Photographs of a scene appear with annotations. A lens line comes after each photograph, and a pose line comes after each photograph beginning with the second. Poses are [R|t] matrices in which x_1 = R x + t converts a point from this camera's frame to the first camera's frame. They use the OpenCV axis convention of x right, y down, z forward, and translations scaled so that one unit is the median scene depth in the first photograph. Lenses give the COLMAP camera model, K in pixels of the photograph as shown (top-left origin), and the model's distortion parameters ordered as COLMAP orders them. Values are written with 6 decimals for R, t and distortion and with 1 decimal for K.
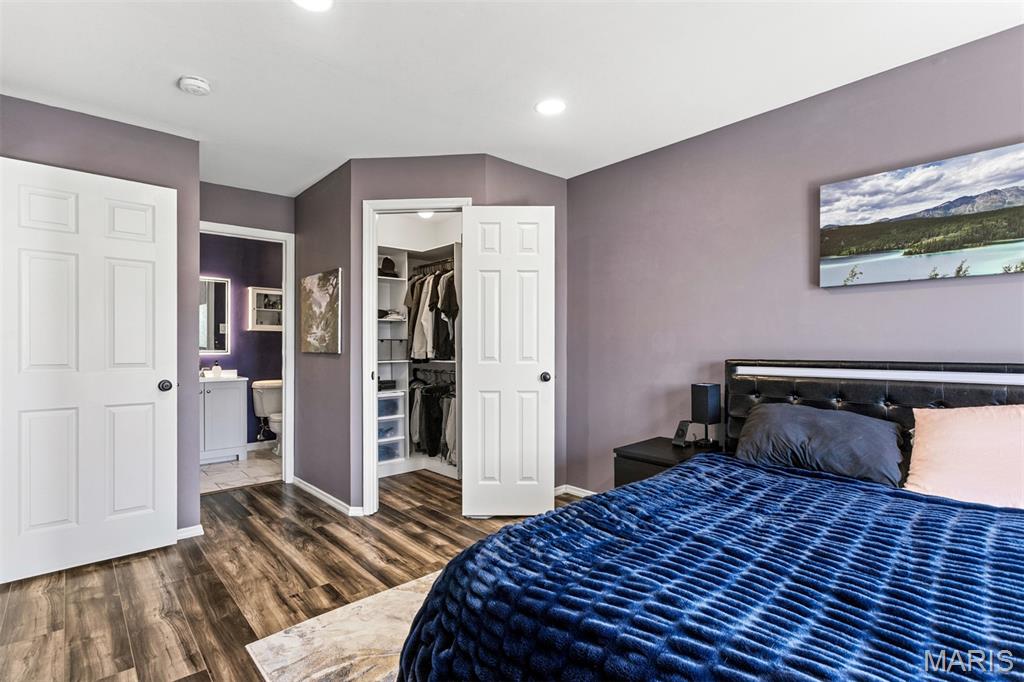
lens RADIAL K [[488.8, 0, 504.2], [0, 488.8, 344.5], [0, 0, 1]] dist [-0.001485, 0.002753]
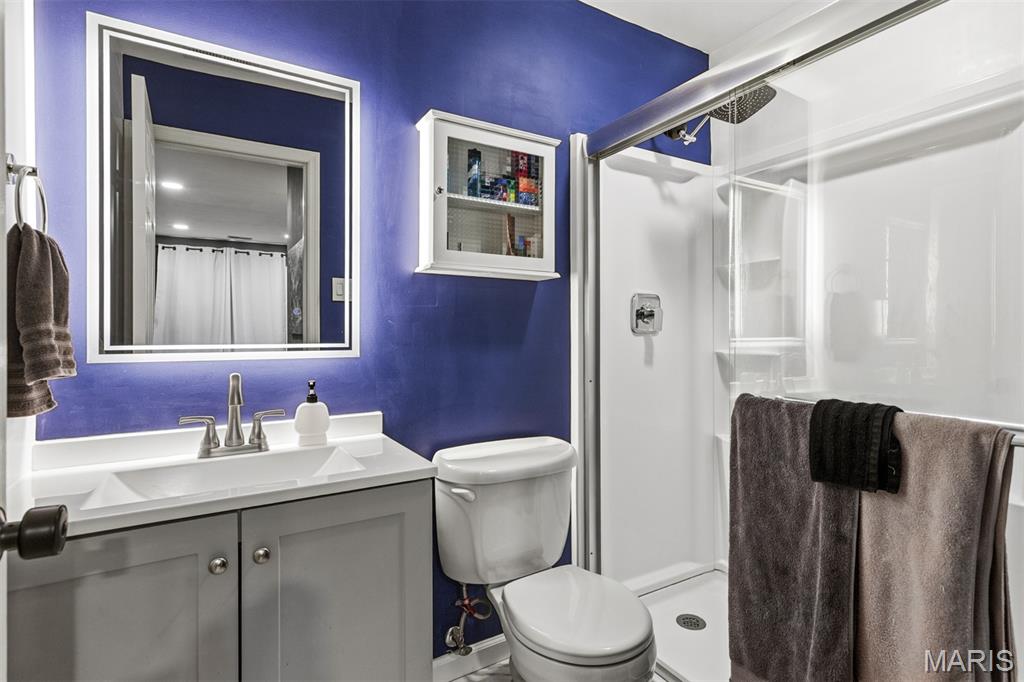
lens RADIAL K [[488.8, 0, 515.7], [0, 488.8, 341.0], [0, 0, 1]] dist [-0.001485, 0.002753]
pose [[0.980448, 0.000538, -0.196777, -1.461456], [-0.000281, 0.999999, 0.001334, 0.039834], [0.196777, -0.001253, 0.980447, 2.599905]]
